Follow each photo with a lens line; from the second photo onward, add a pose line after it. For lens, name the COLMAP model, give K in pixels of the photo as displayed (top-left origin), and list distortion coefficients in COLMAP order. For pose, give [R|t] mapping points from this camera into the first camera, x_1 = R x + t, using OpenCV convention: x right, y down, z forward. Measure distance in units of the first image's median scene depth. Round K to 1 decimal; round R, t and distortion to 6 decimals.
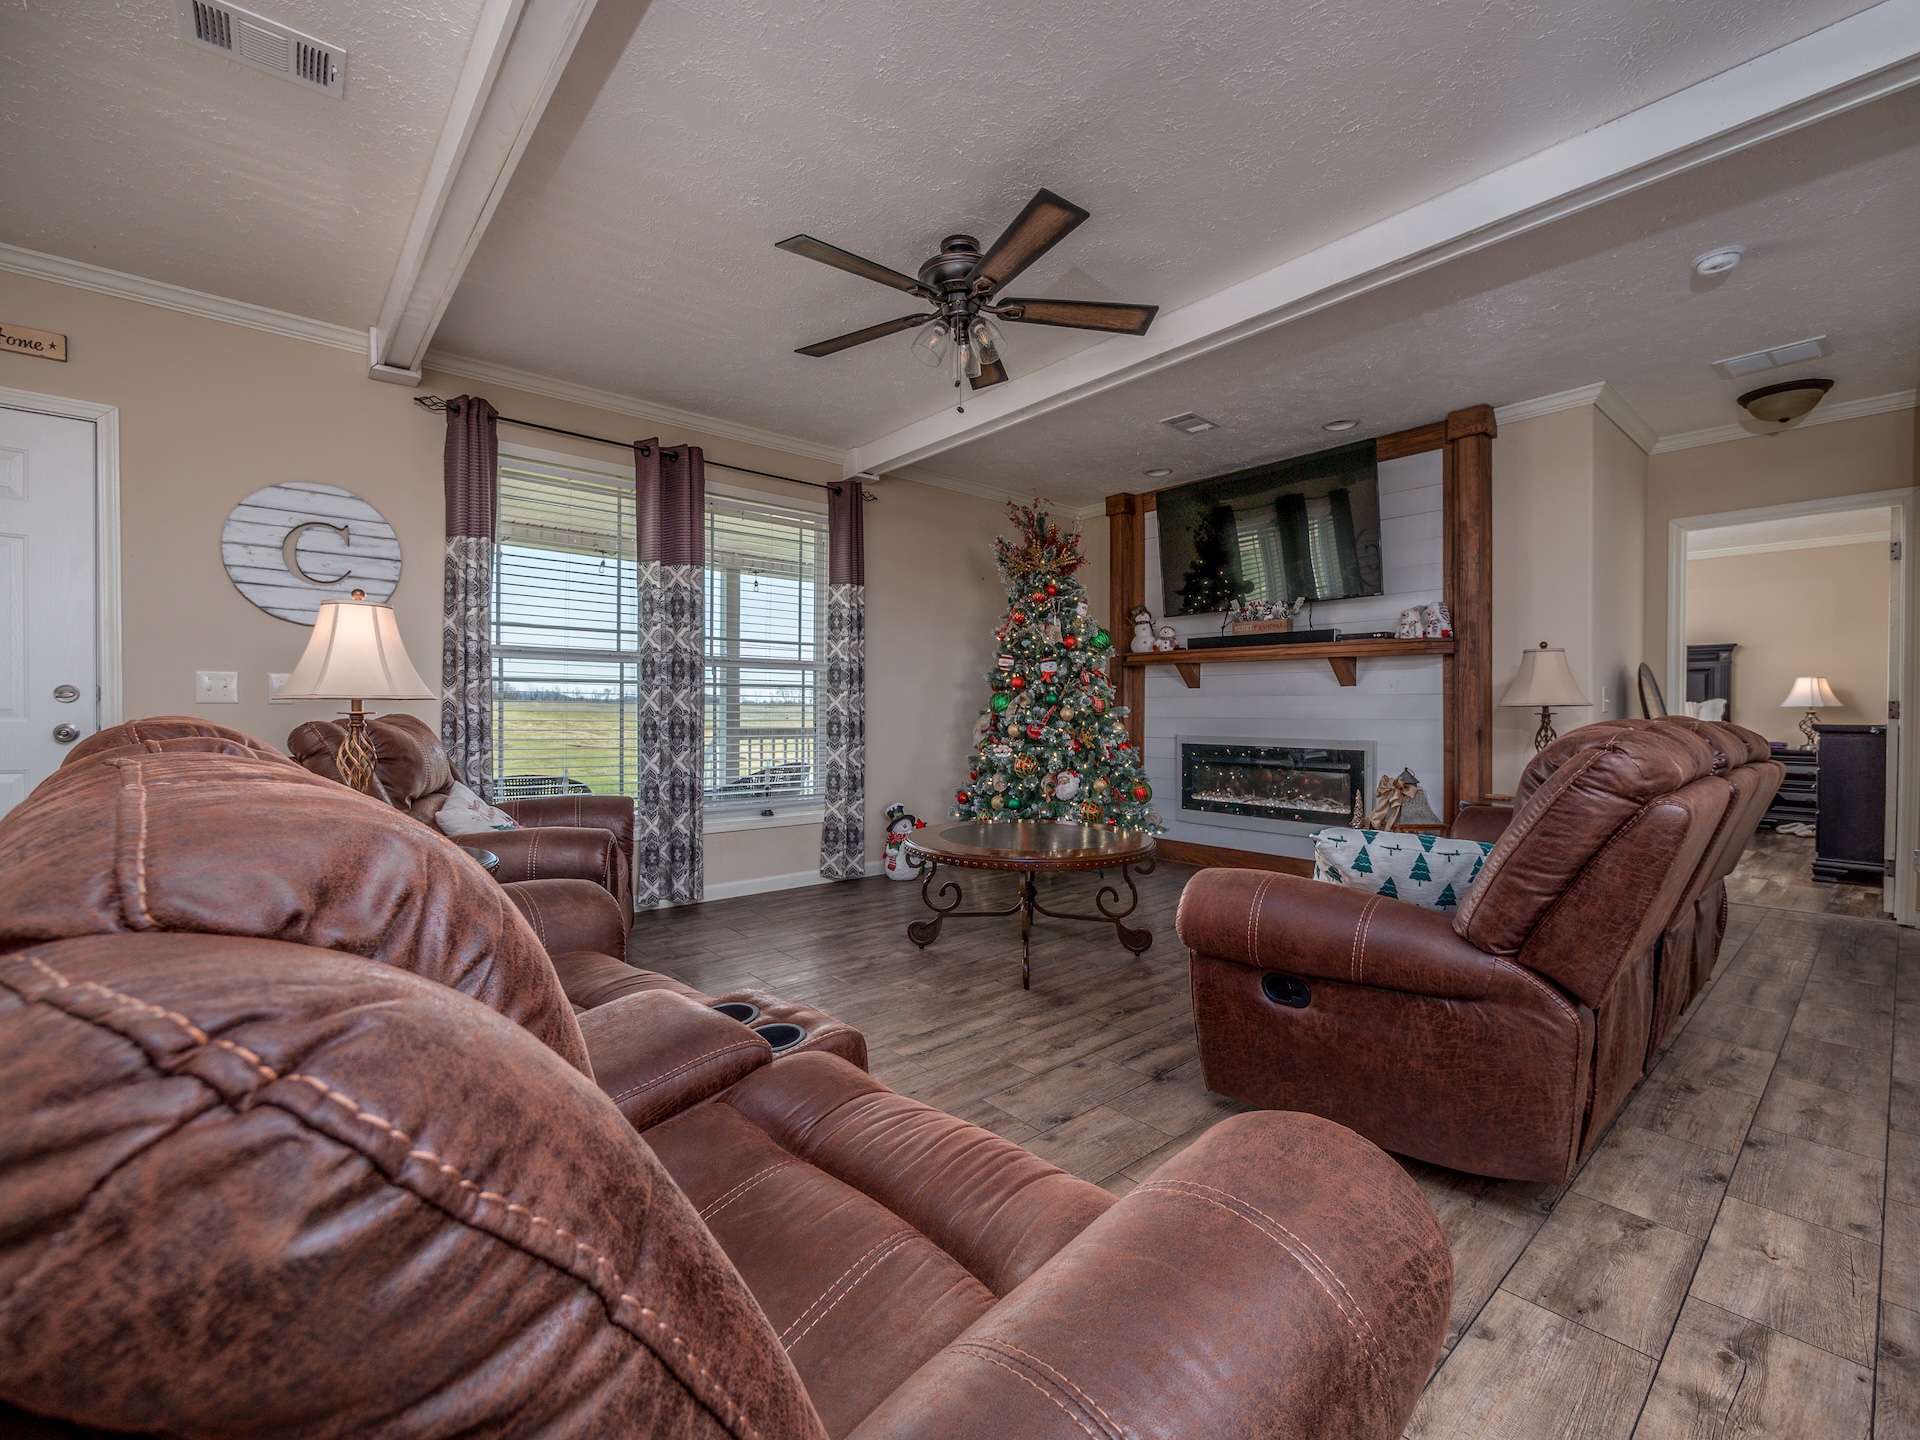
lens RADIAL K [[822.1, 0, 968.4], [0, 822.1, 721.2], [0, 0, 1]] dist [-0.002458, 0.000118]
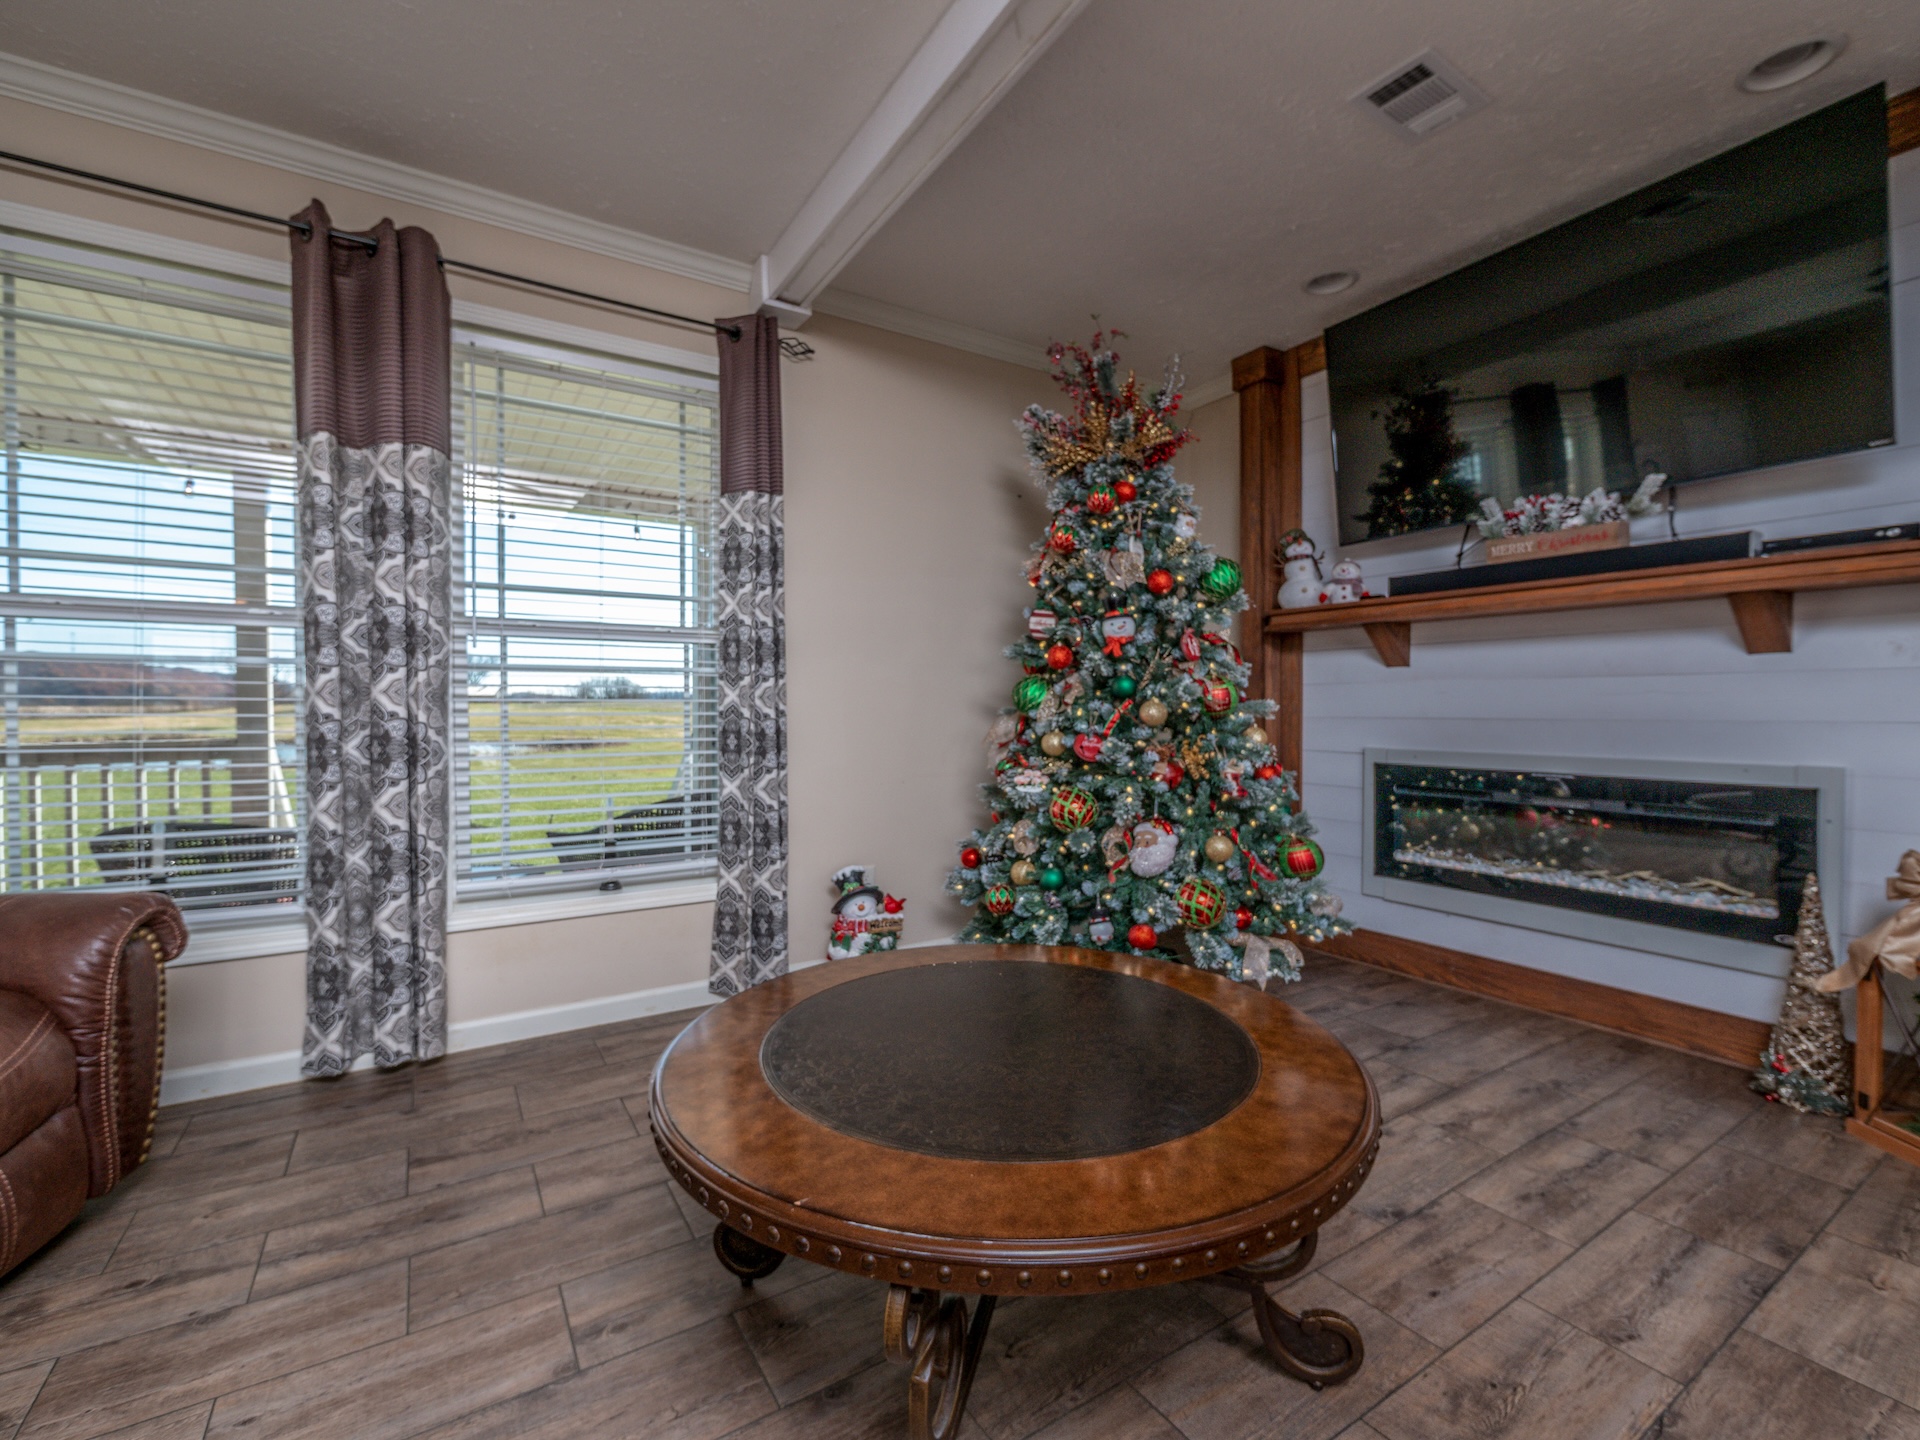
lens RADIAL K [[755.1, 0, 906.7], [0, 755.1, 720.6], [0, 0, 1]] dist [-0.001127, 0.000059]
pose [[0.969545, -0.002146, -0.244904, 0.083241], [0.003050, 0.999990, 0.003313, -0.006552], [0.244894, -0.003959, 0.969542, 0.474564]]
